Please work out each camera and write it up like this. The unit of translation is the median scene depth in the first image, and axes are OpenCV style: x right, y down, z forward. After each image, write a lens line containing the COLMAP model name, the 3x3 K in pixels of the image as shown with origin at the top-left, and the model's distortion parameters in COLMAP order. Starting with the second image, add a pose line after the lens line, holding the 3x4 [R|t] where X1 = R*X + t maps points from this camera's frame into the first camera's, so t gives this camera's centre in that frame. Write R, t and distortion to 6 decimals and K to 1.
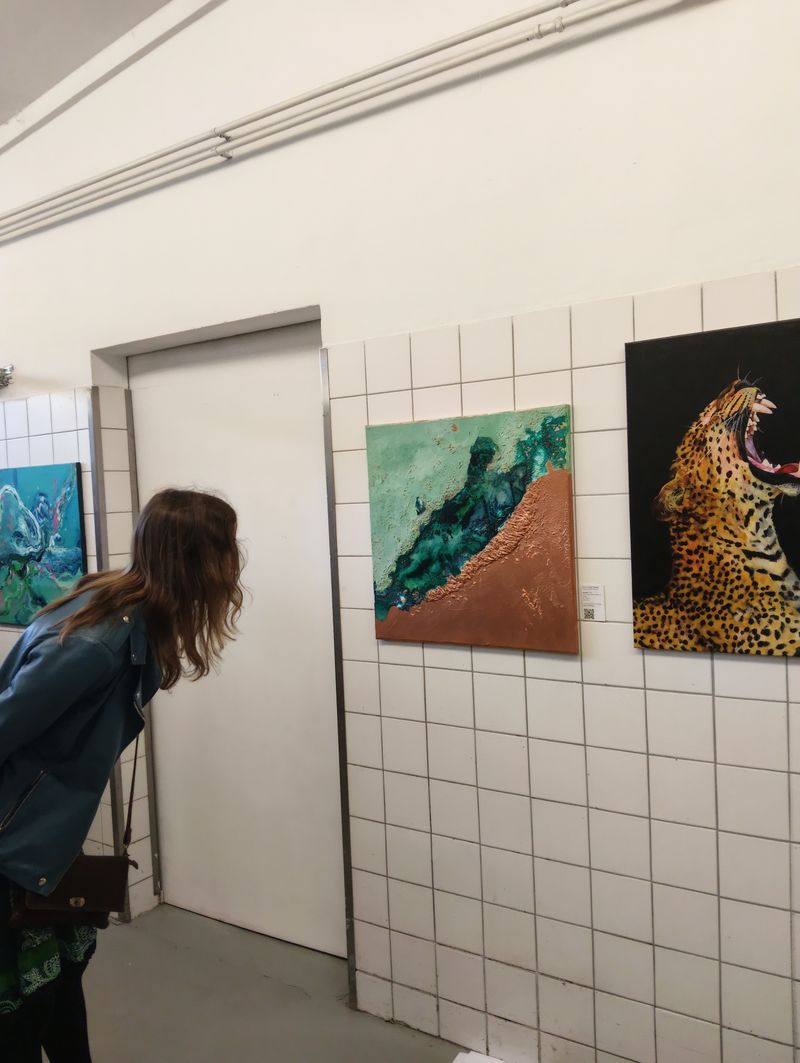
lens RADIAL K [[879.4, 0, 401.4], [0, 879.4, 524.9], [0, 0, 1]] dist [0.123583, -0.329313]
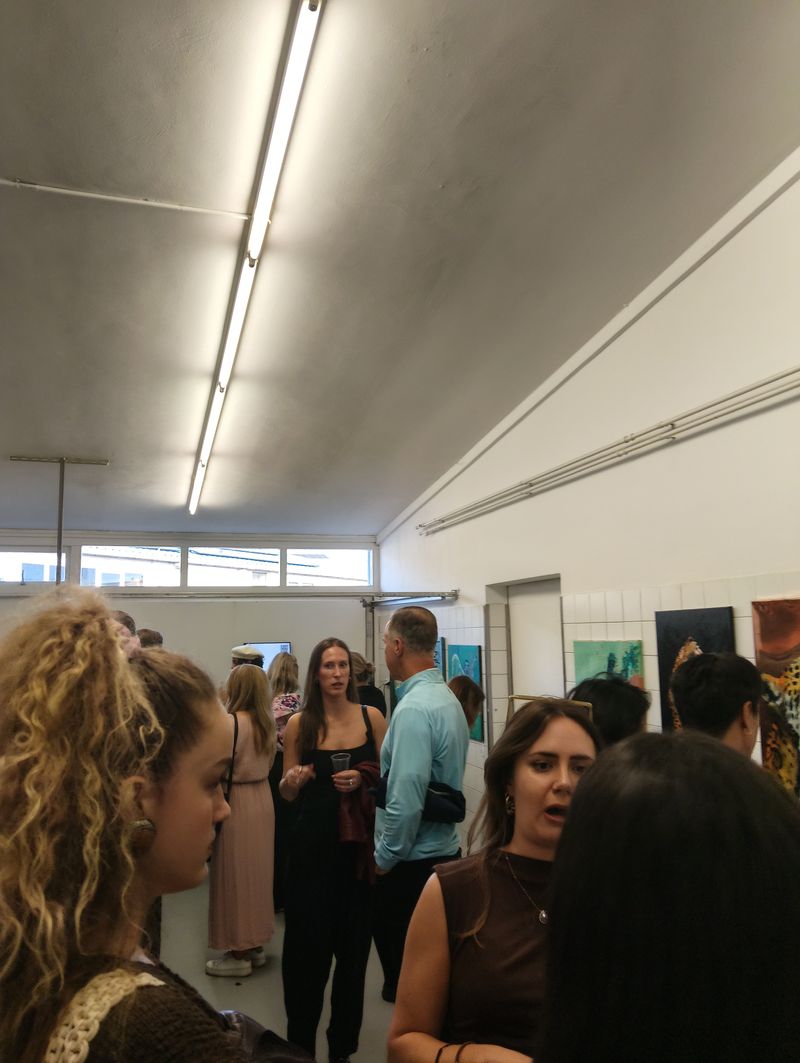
lens RADIAL K [[865.1, 0, 411.2], [0, 865.1, 519.6], [0, 0, 1]] dist [0.094709, -0.288040]
pose [[0.789877, -0.040816, -0.611905, 1.014455], [-0.057127, 0.988547, -0.139683, -0.110049], [0.610599, 0.145289, 0.778499, -0.832752]]
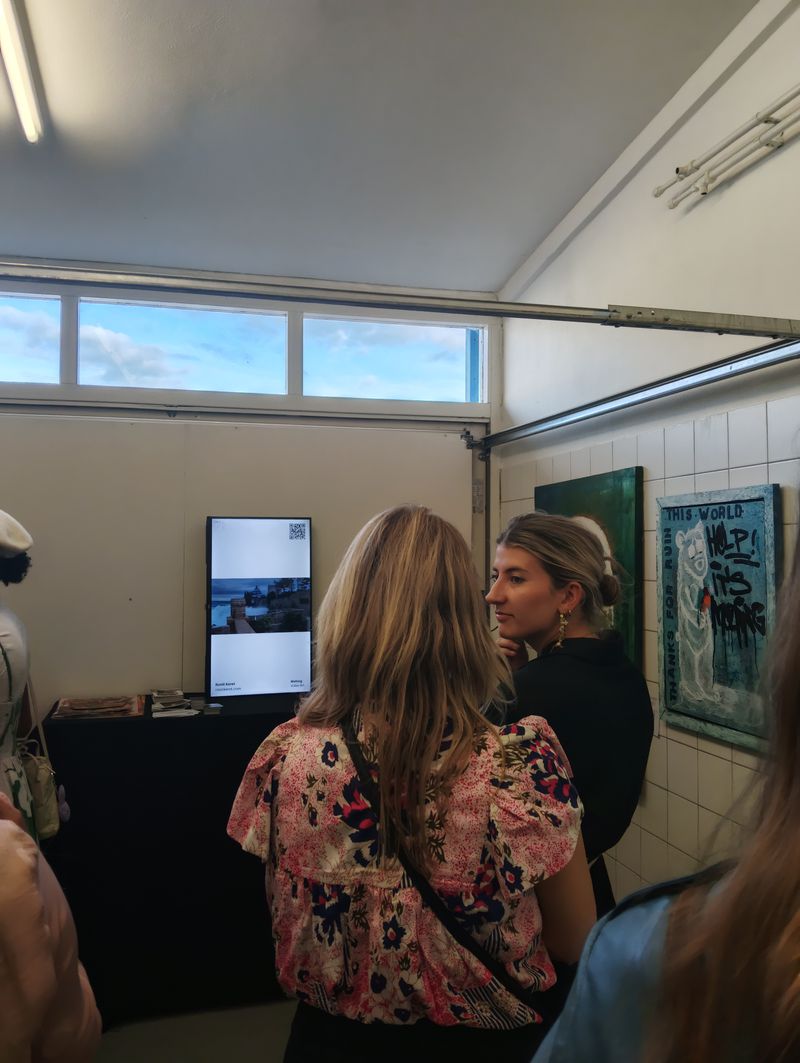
lens RADIAL K [[879.8, 0, 385.4], [0, 879.8, 527.5], [0, 0, 1]] dist [0.070053, -0.156222]
pose [[0.747855, 0.034938, -0.662942, -0.532732], [-0.069016, 0.997295, -0.025298, -0.025392], [0.660265, 0.064672, 0.748243, 0.721136]]
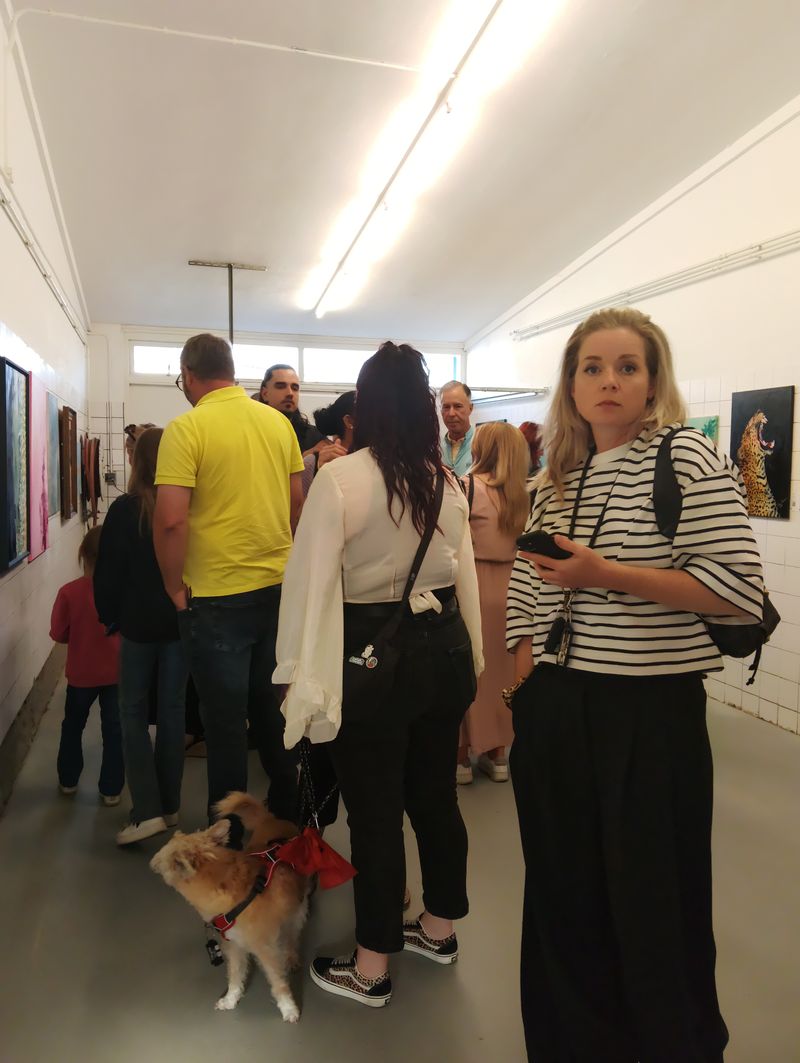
lens RADIAL K [[879.4, 0, 401.4], [0, 879.4, 524.9], [0, 0, 1]] dist [0.123583, -0.329313]
pose [[0.770897, 0.107650, -0.627797, 1.184155], [-0.083872, 0.994189, 0.067486, 0.081256], [0.631414, 0.000630, 0.775446, -1.607390]]
